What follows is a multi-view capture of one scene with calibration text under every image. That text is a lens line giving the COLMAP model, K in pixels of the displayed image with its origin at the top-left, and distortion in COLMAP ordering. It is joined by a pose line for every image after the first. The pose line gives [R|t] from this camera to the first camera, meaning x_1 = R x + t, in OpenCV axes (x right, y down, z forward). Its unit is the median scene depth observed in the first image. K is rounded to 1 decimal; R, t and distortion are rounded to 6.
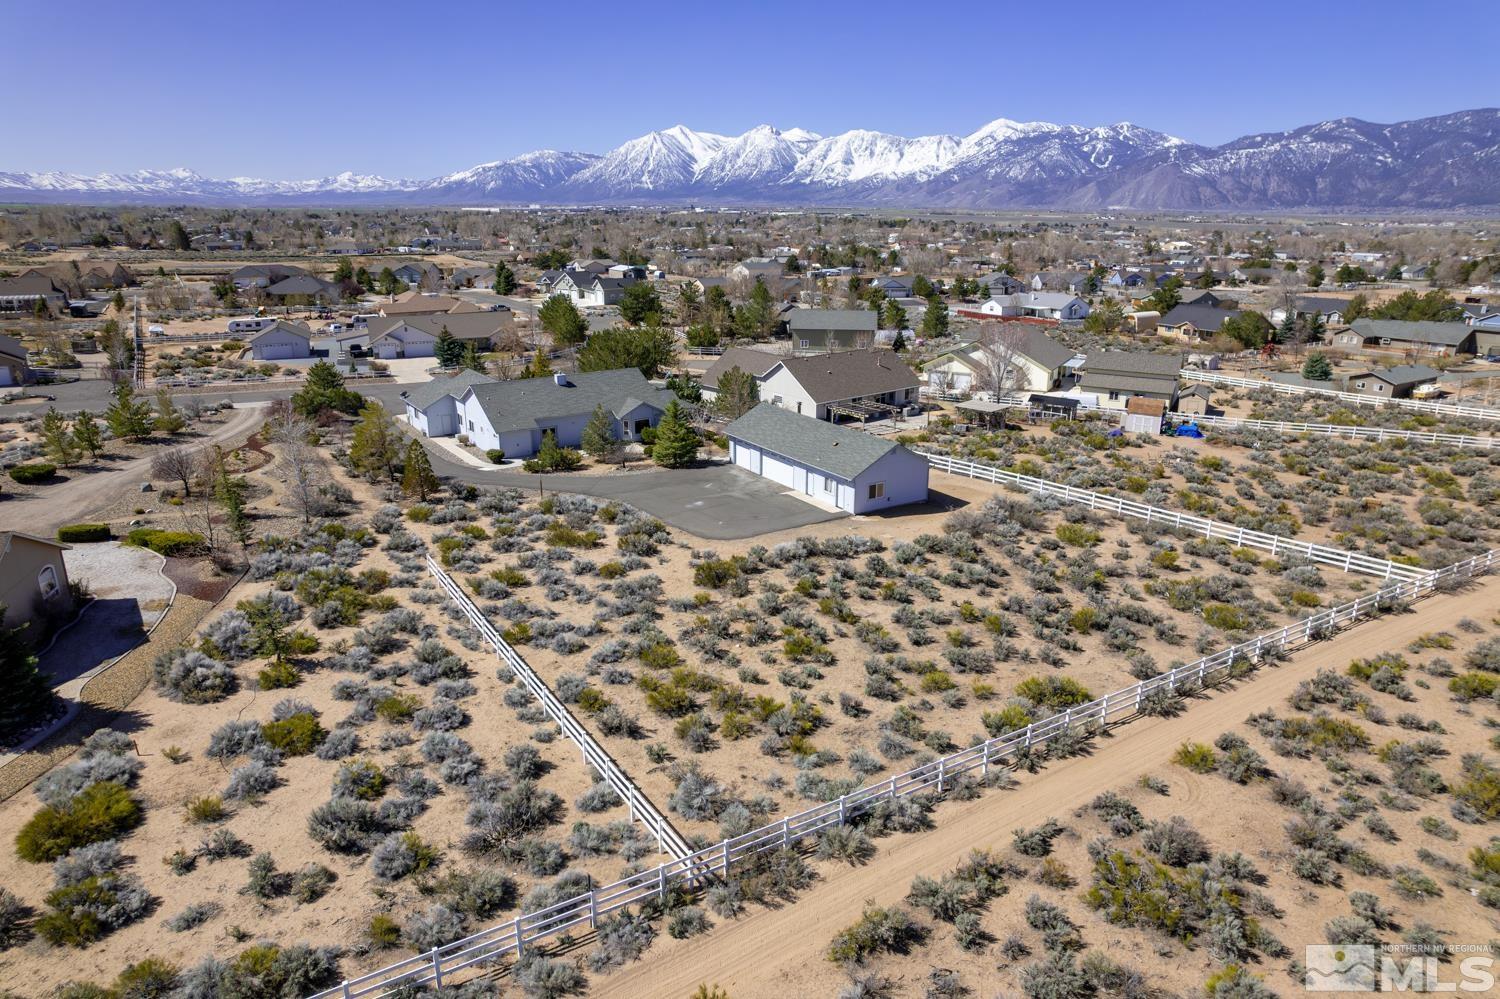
lens RADIAL K [[958.6, 0, 753.6], [0, 958.6, 512.4], [0, 0, 1]] dist [-0.081549, 0.074638]
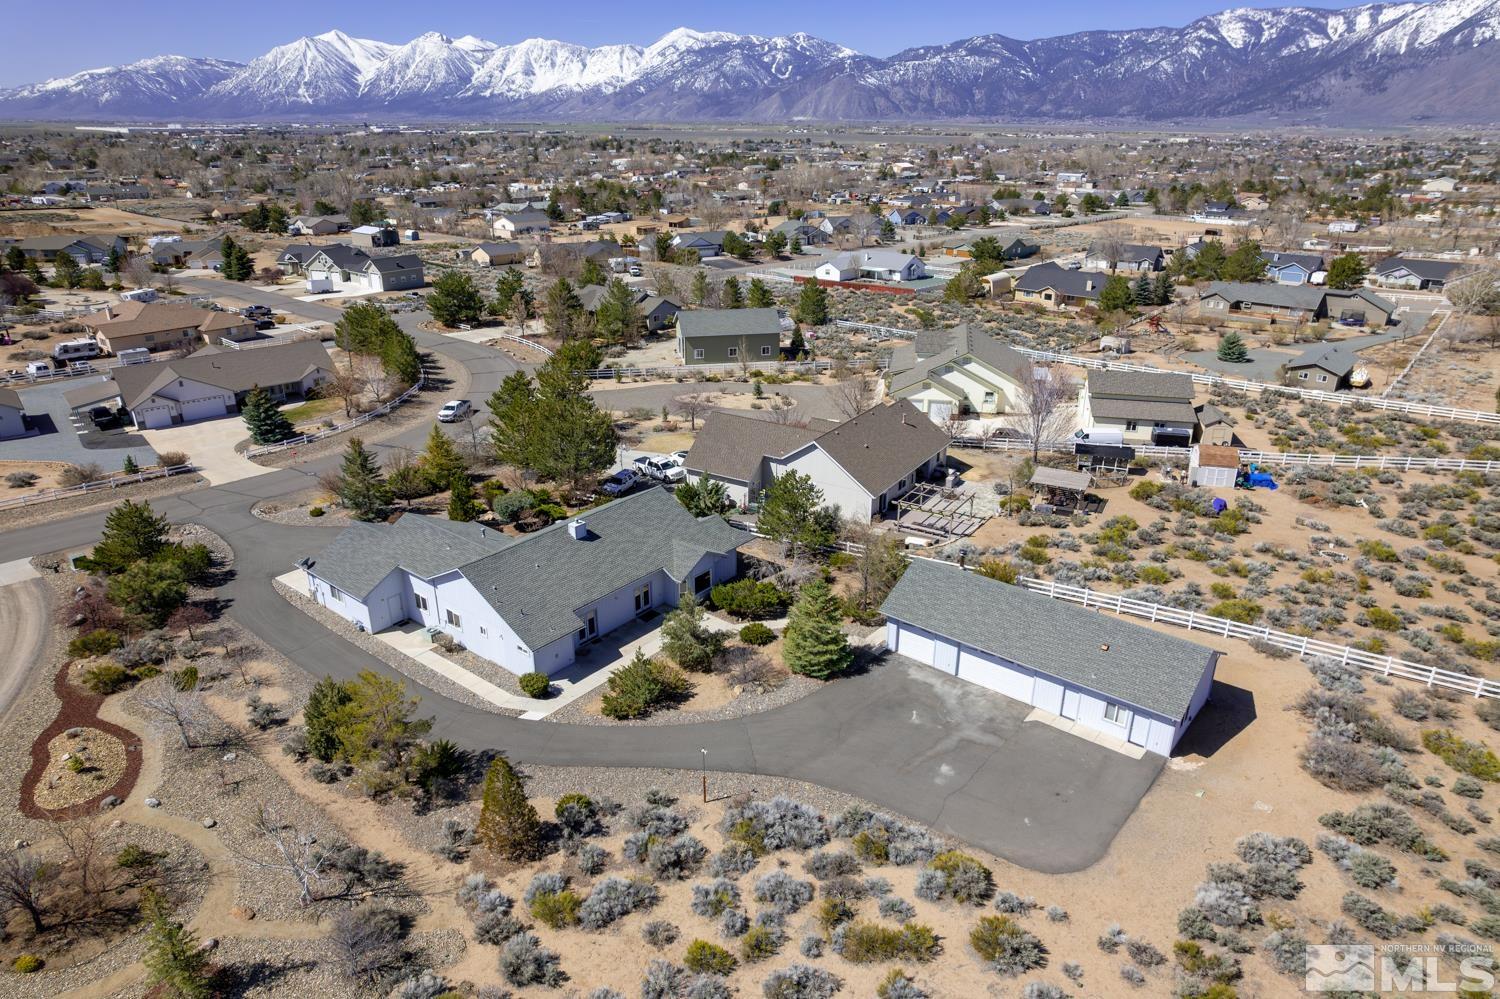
lens RADIAL K [[958.6, 0, 753.6], [0, 958.6, 512.4], [0, 0, 1]] dist [-0.081549, 0.074638]
pose [[0.953177, -0.117571, 0.278623, -0.316690], [0.094343, 0.990958, 0.095406, -0.239832], [-0.287320, -0.064653, 0.955650, 0.372044]]
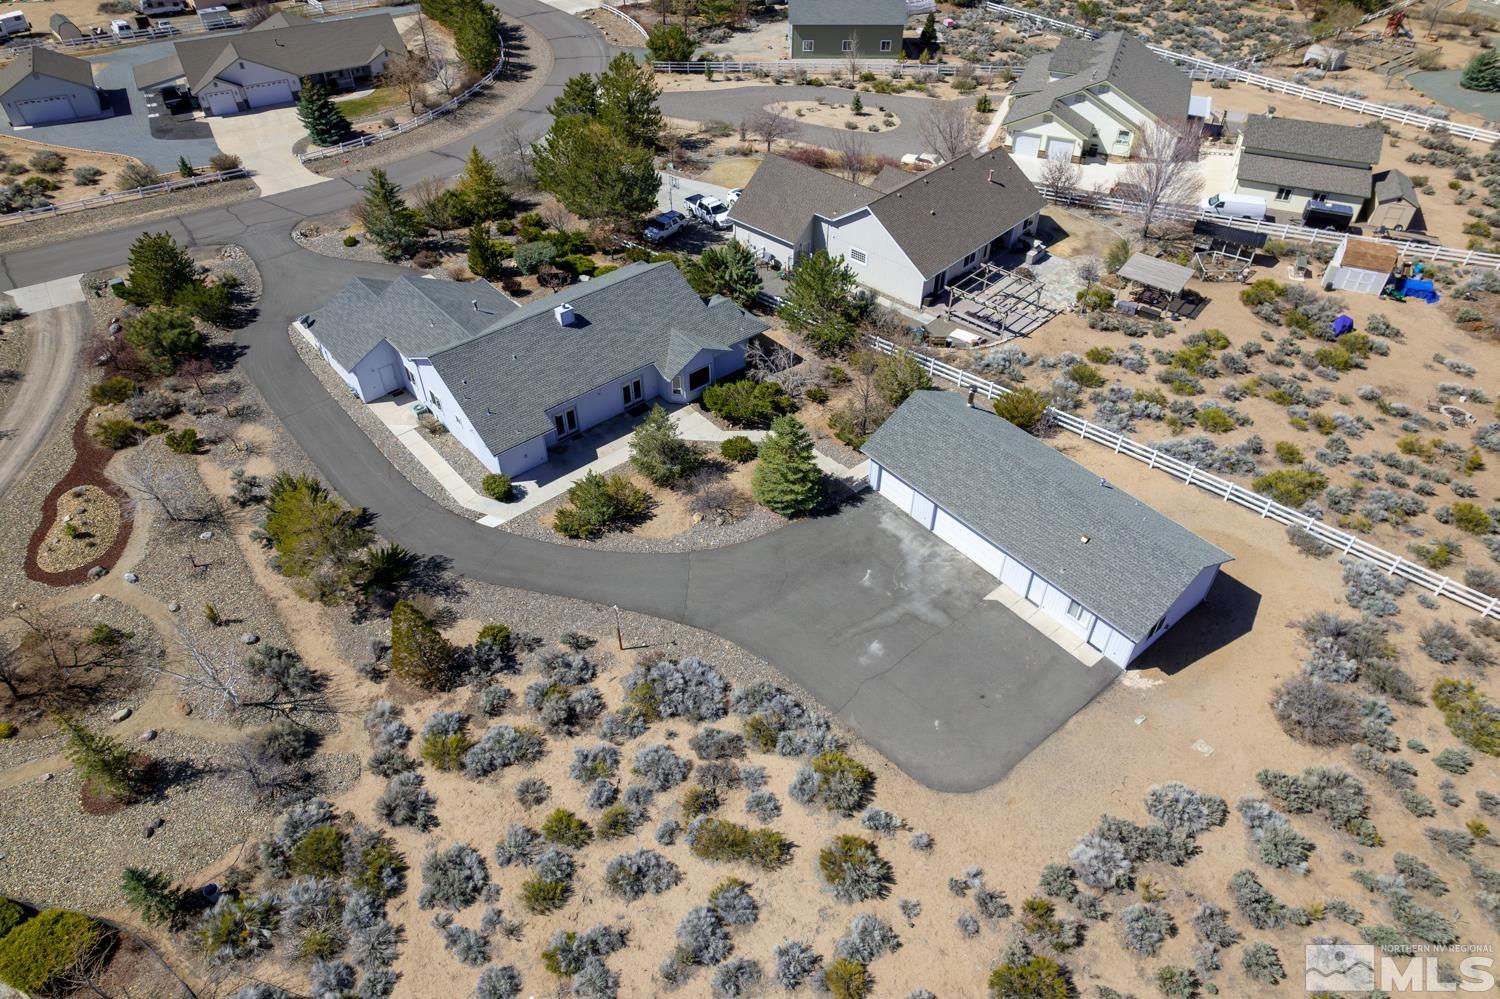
lens RADIAL K [[958.6, 0, 753.6], [0, 958.6, 512.4], [0, 0, 1]] dist [-0.081549, 0.074638]
pose [[0.992902, -0.082383, 0.085780, -0.167864], [0.039218, 0.907695, 0.417793, -0.327067], [-0.112281, -0.411464, 0.904484, 0.422980]]
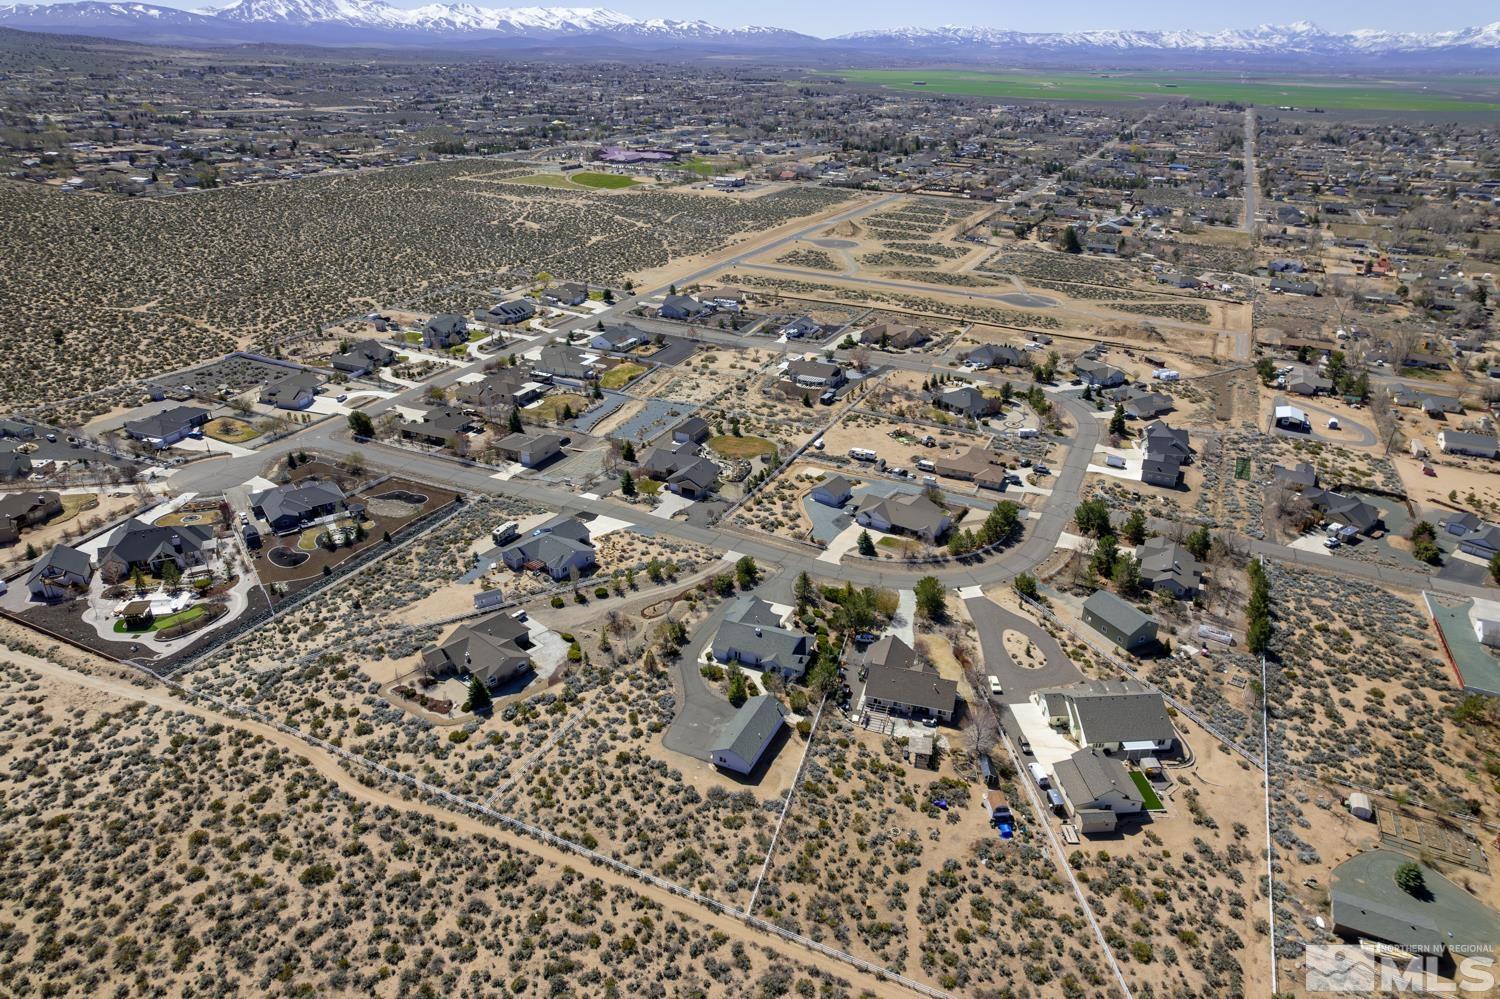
lens RADIAL K [[958.6, 0, 753.6], [0, 958.6, 512.4], [0, 0, 1]] dist [-0.081549, 0.074638]
pose [[0.539443, 0.370350, -0.756202, 1.596426], [-0.266528, 0.927003, 0.263870, -1.143010], [0.798726, 0.059206, 0.598775, -0.411187]]
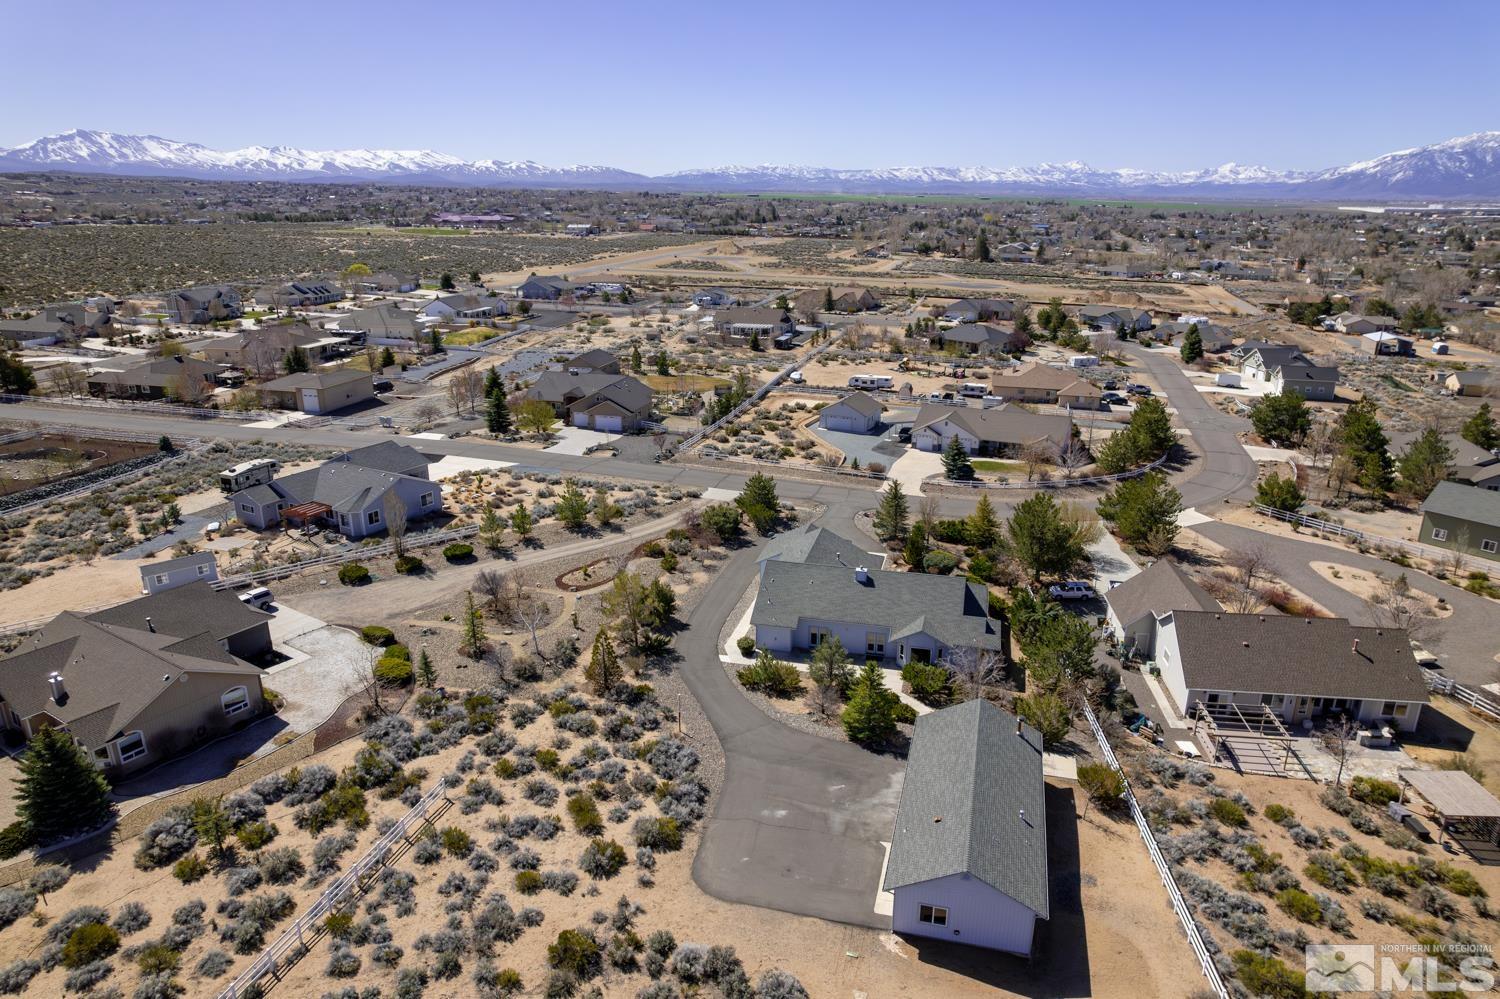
lens RADIAL K [[958.6, 0, 753.6], [0, 958.6, 512.4], [0, 0, 1]] dist [-0.081549, 0.074638]
pose [[0.673884, 0.233948, -0.700820, 0.406272], [-0.227966, 0.968102, 0.103968, -0.312835], [0.702789, 0.089701, 0.705721, 0.334145]]
